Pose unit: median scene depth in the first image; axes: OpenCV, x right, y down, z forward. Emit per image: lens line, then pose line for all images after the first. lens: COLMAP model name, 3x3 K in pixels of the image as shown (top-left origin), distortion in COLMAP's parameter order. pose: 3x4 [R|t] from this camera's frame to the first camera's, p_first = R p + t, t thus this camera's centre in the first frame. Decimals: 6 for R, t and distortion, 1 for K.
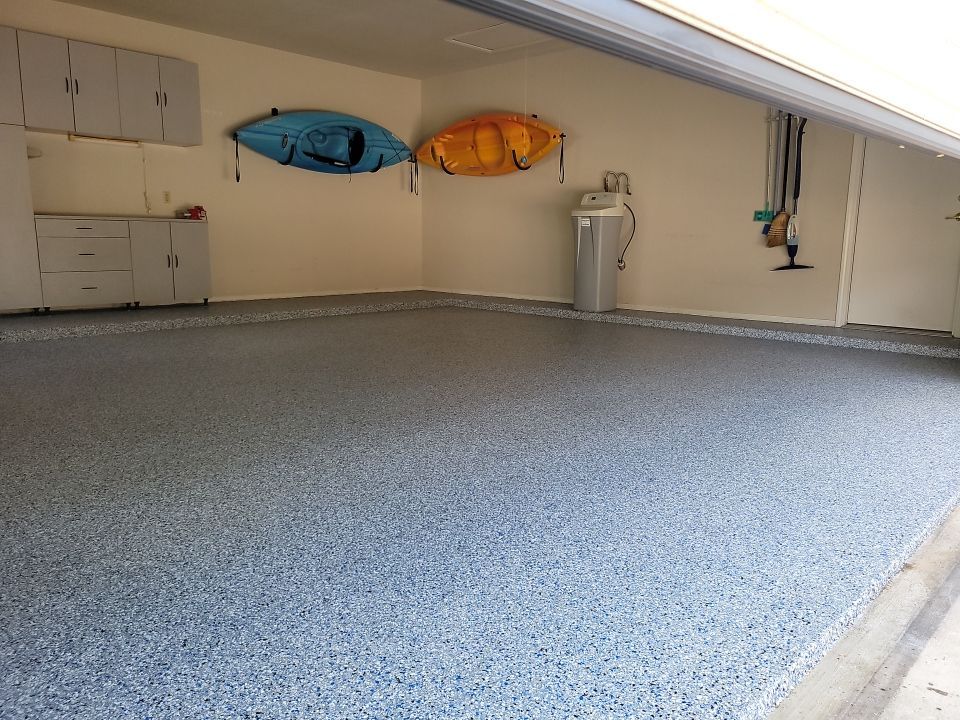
lens RADIAL K [[715.1, 0, 490.3], [0, 715.1, 359.4], [0, 0, 1]] dist [0.053827, -0.045469]
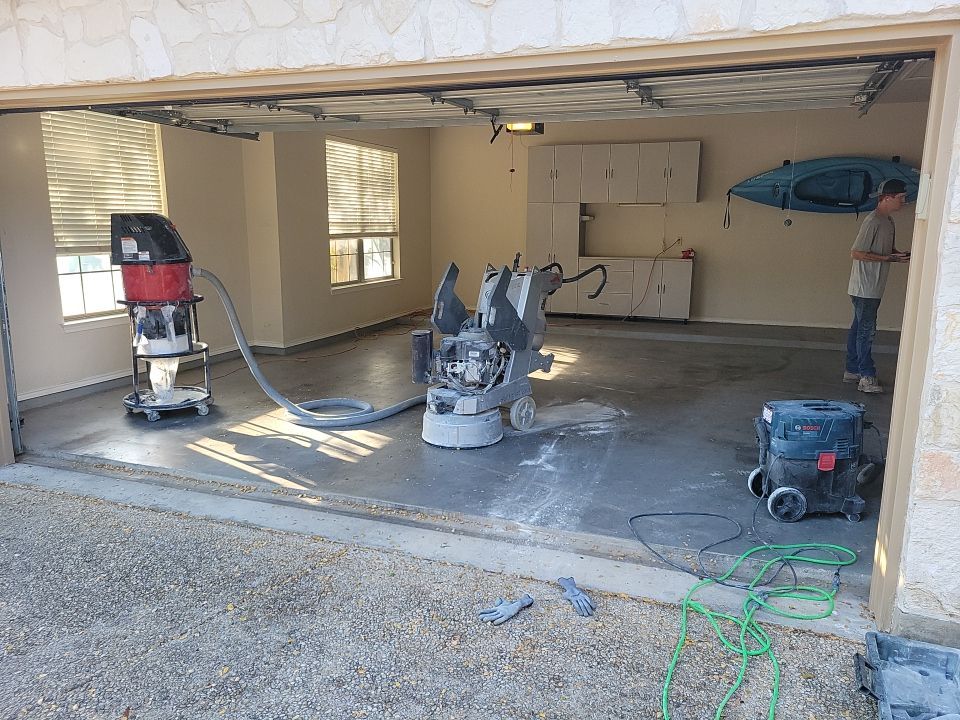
lens RADIAL K [[715.1, 0, 490.3], [0, 715.1, 359.4], [0, 0, 1]] dist [0.053827, -0.045469]
pose [[0.400089, 0.166929, -0.901145, 0.609127], [-0.159155, 0.980987, 0.111058, -0.094053], [0.902551, 0.098989, 0.419050, 0.134317]]
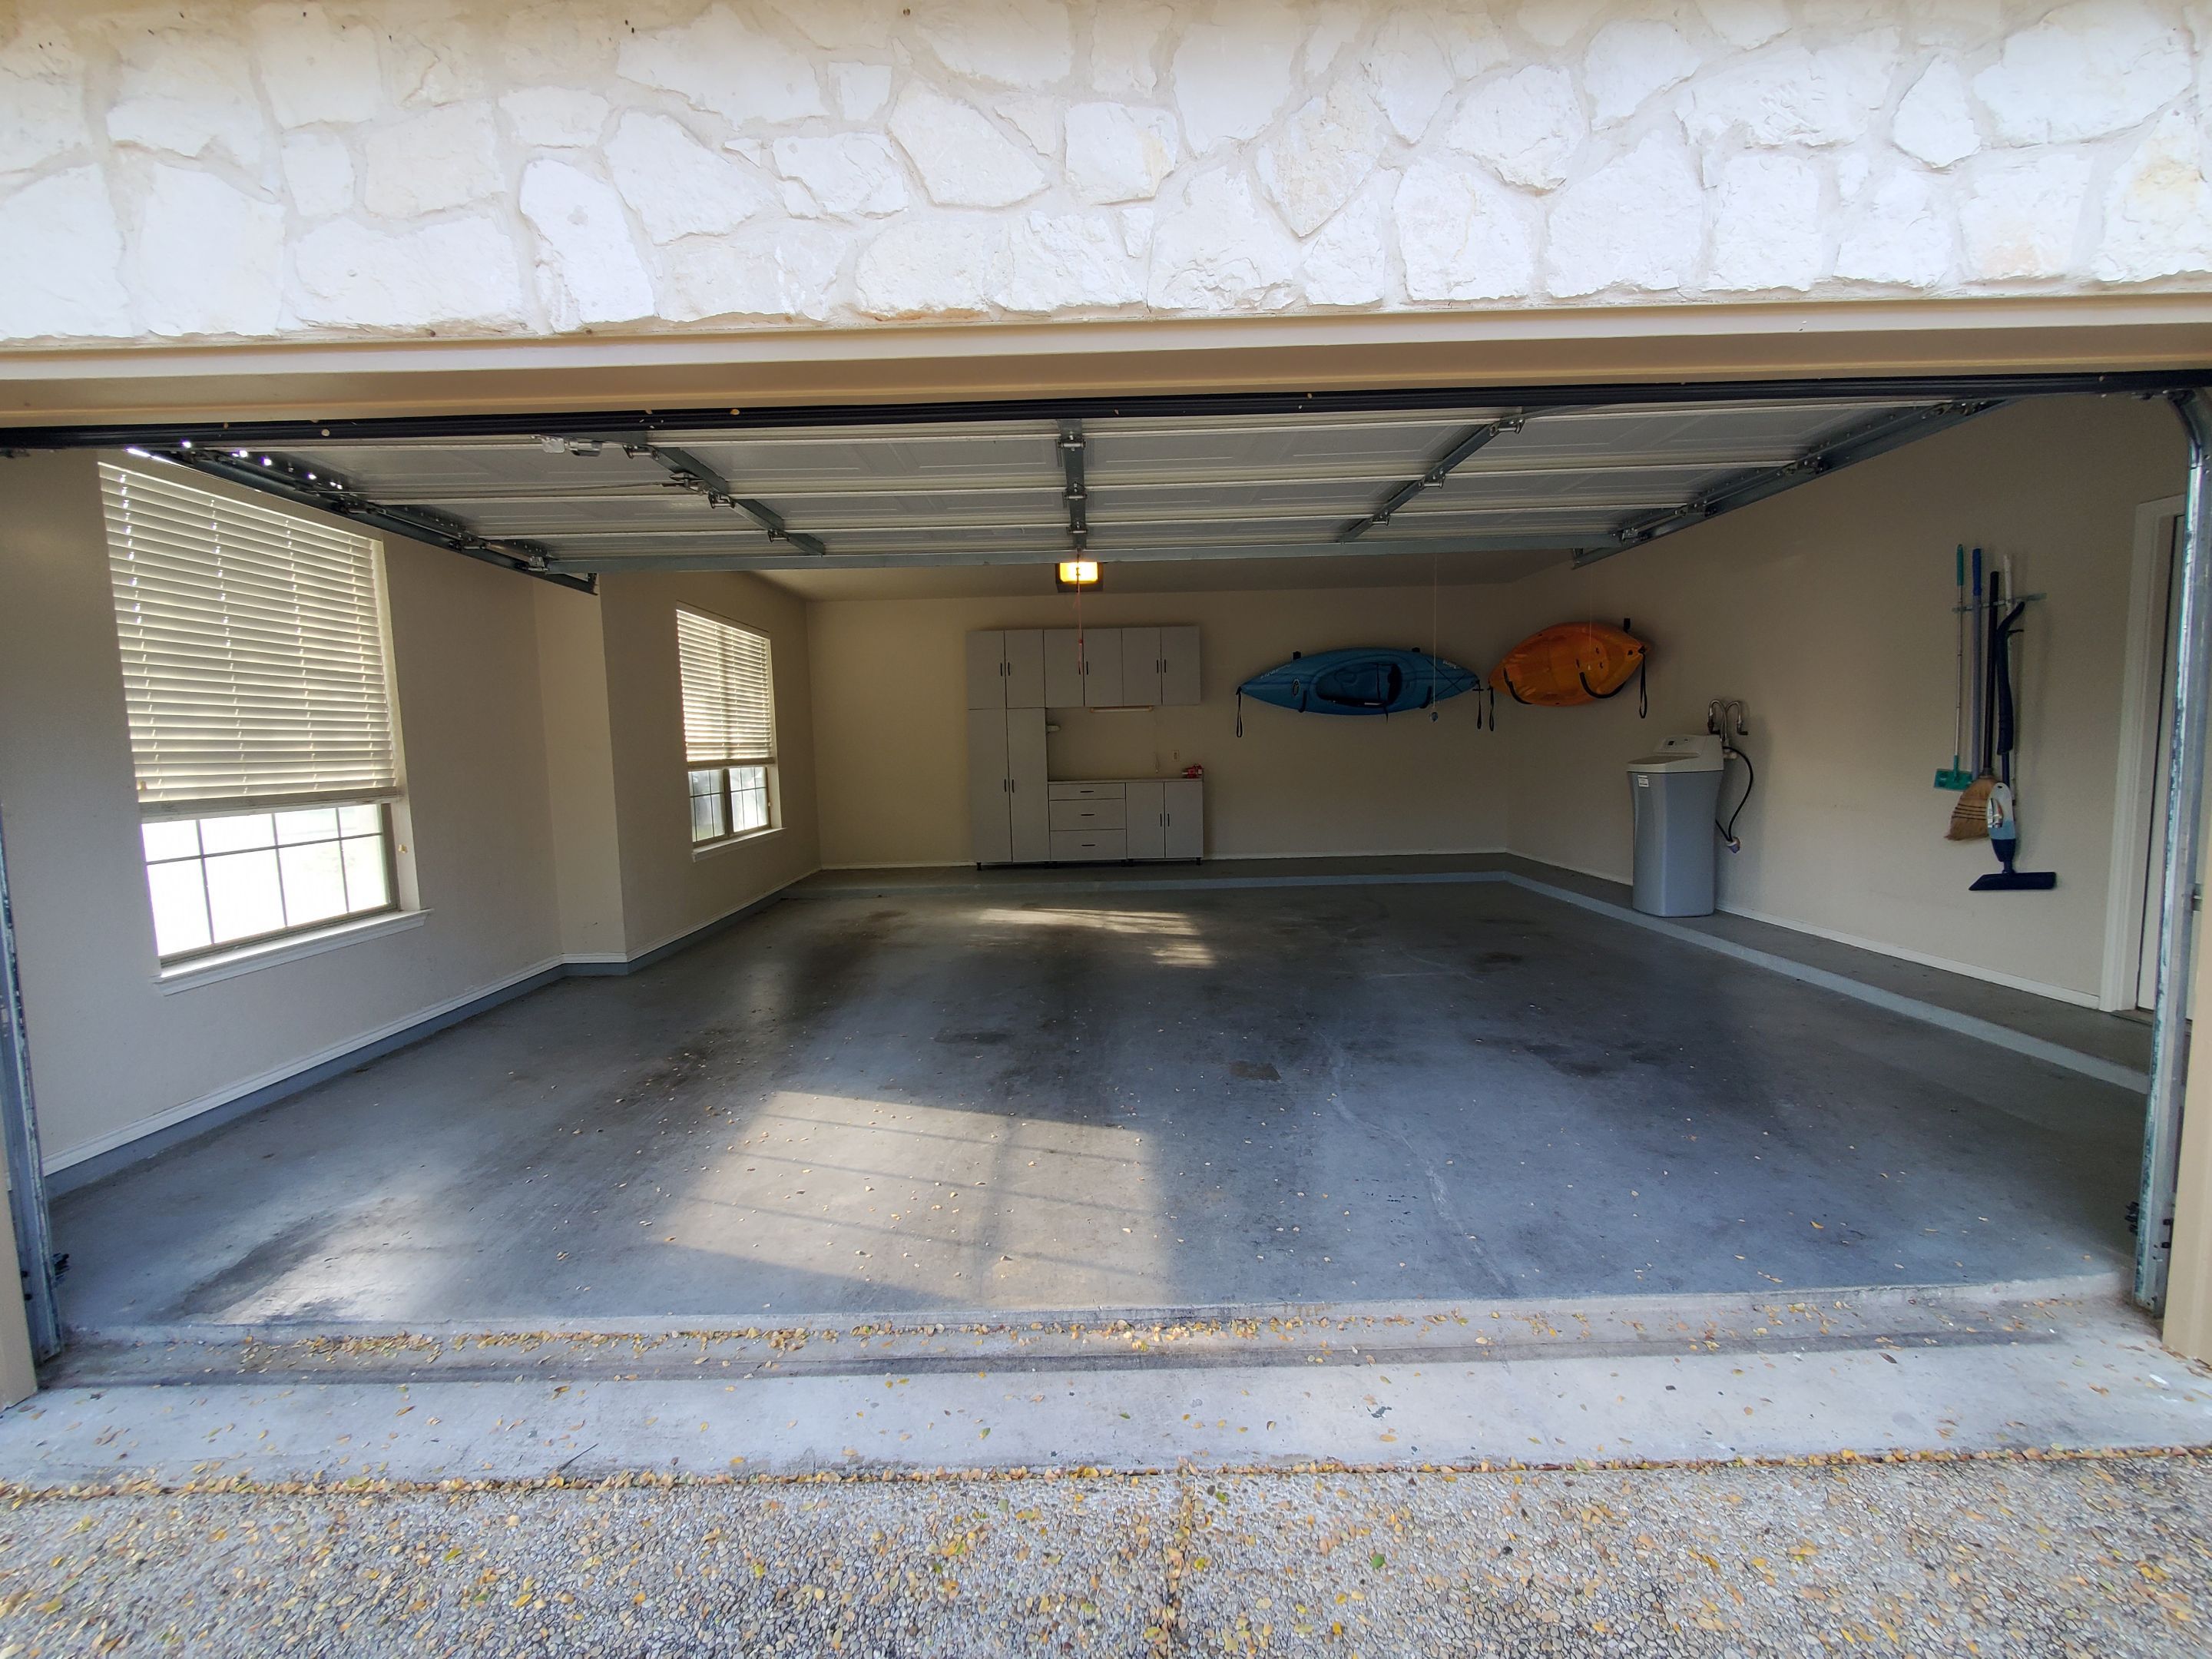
lens RADIAL K [[874.8, 0, 1093.0], [0, 874.8, 821.5], [0, 0, 1]] dist [-0.003557, -0.000323]
pose [[0.689261, 0.036016, -0.723617, 0.339403], [-0.091805, 0.995055, -0.037920, -0.070766], [0.718673, 0.092569, 0.689159, 0.074760]]
